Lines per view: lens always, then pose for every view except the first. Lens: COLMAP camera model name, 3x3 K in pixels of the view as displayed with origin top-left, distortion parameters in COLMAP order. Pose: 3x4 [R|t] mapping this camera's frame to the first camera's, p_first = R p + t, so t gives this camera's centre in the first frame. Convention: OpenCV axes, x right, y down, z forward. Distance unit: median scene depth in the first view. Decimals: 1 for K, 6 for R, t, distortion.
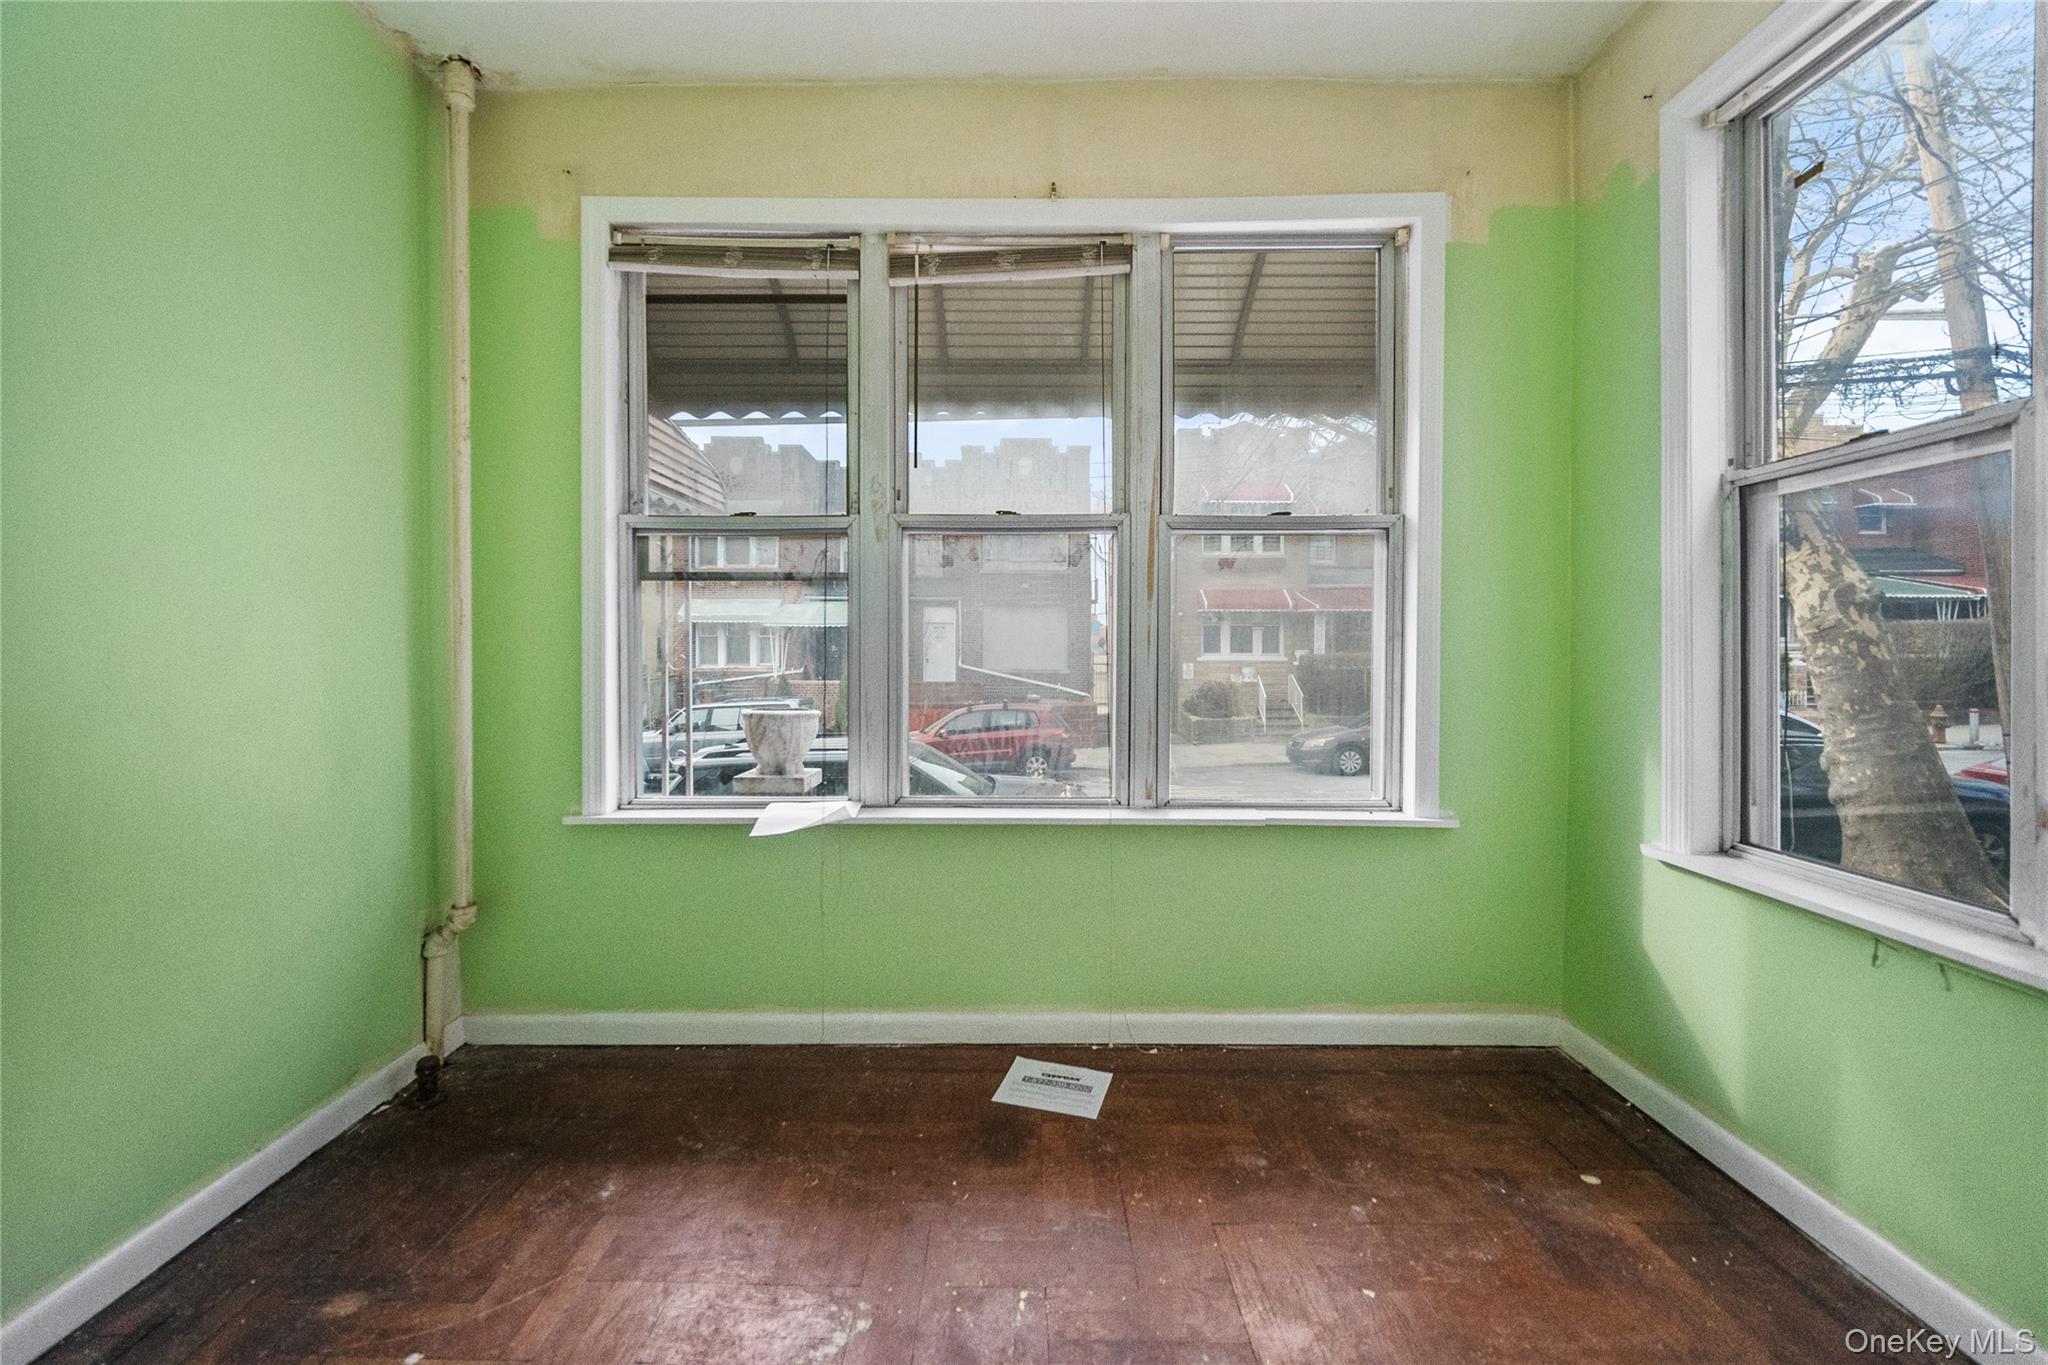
lens RADIAL K [[805.7, 0, 1016.0], [0, 805.7, 649.6], [0, 0, 1]] dist [-0.000878, 0.000110]
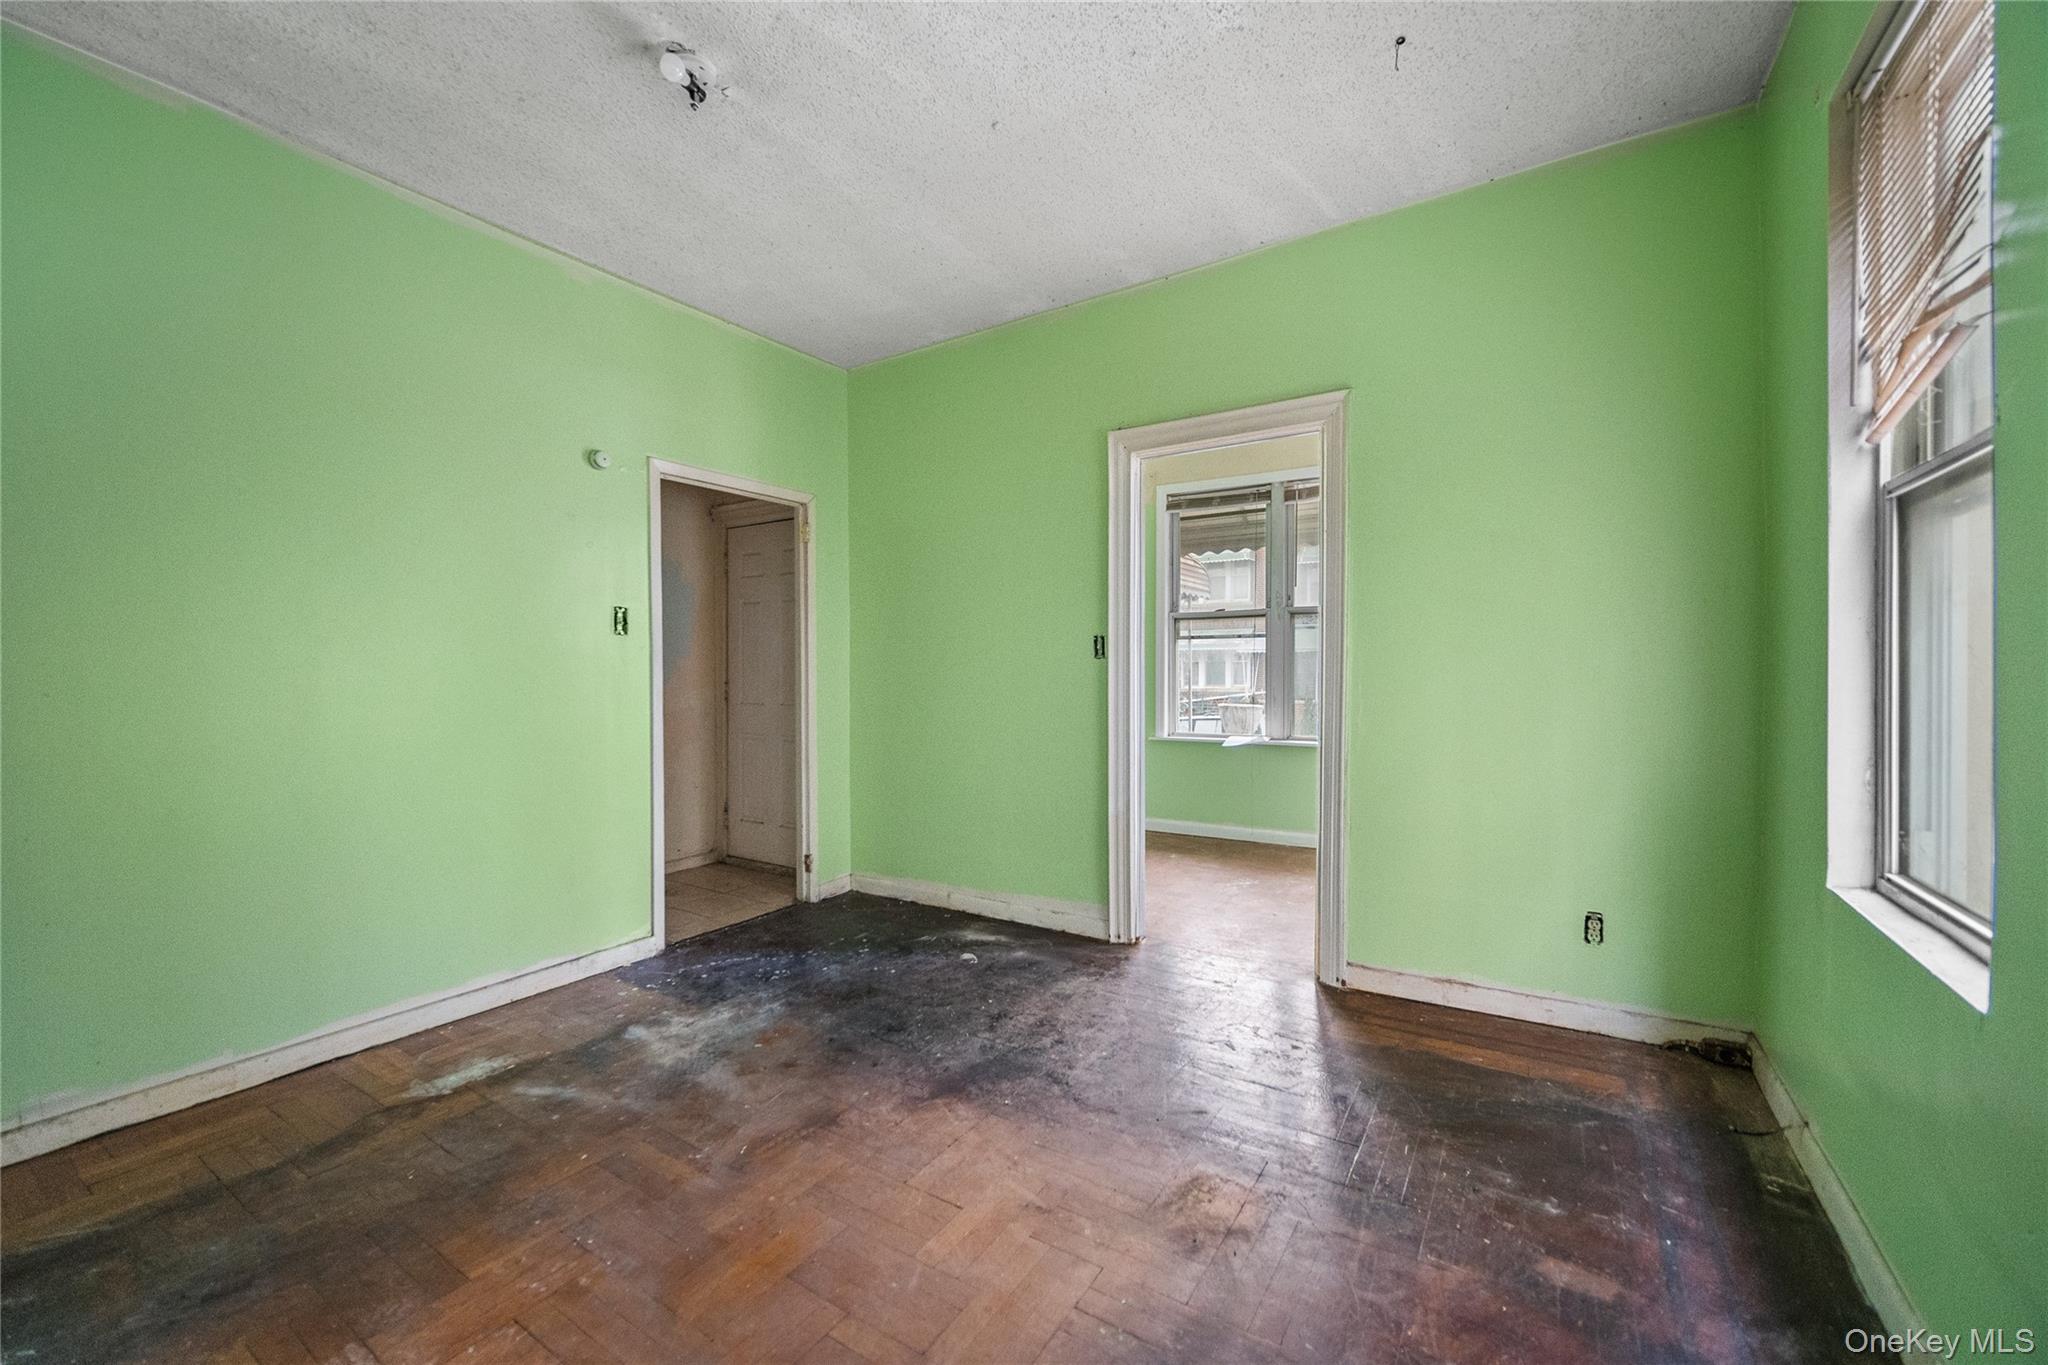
lens RADIAL K [[813.8, 0, 1023.4], [0, 813.8, 687.0], [0, 0, 1]] dist [0.000667, -0.000164]
pose [[0.845702, 0.007304, -0.533606, 0.430360], [0.001179, 0.999878, 0.015555, 0.012456], [0.533654, -0.013784, 0.845590, -1.274535]]
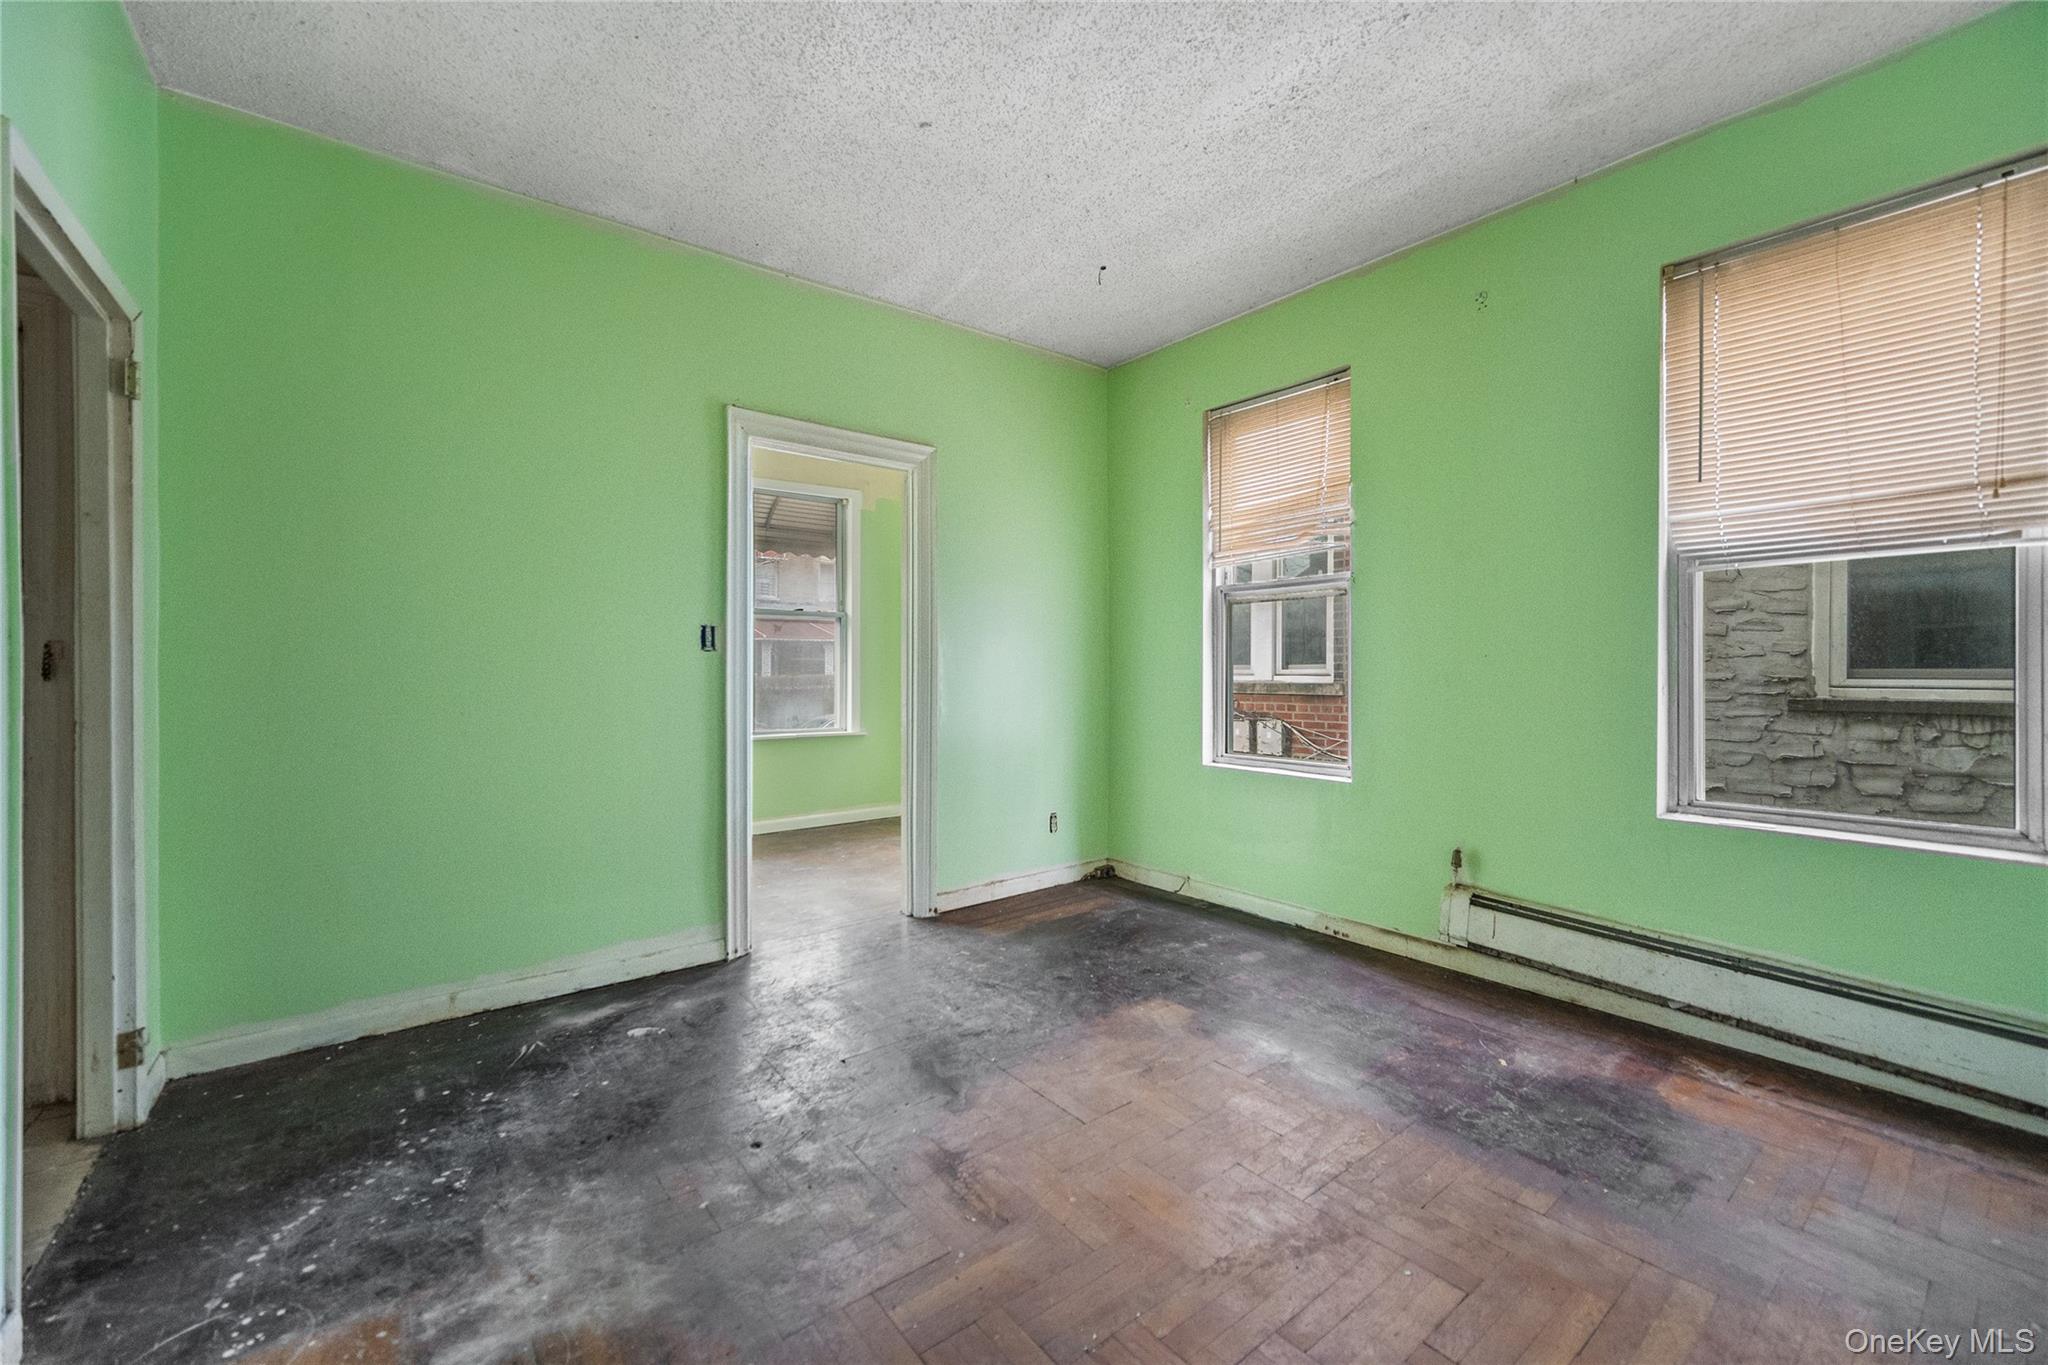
lens RADIAL K [[821.9, 0, 1019.6], [0, 821.9, 674.7], [0, 0, 1]] dist [-0.000325, -0.000350]
pose [[0.777406, -0.002604, 0.628994, -0.702928], [0.003405, 0.999994, -0.000068, 0.025930], [-0.628990, 0.002194, 0.777410, -1.315449]]
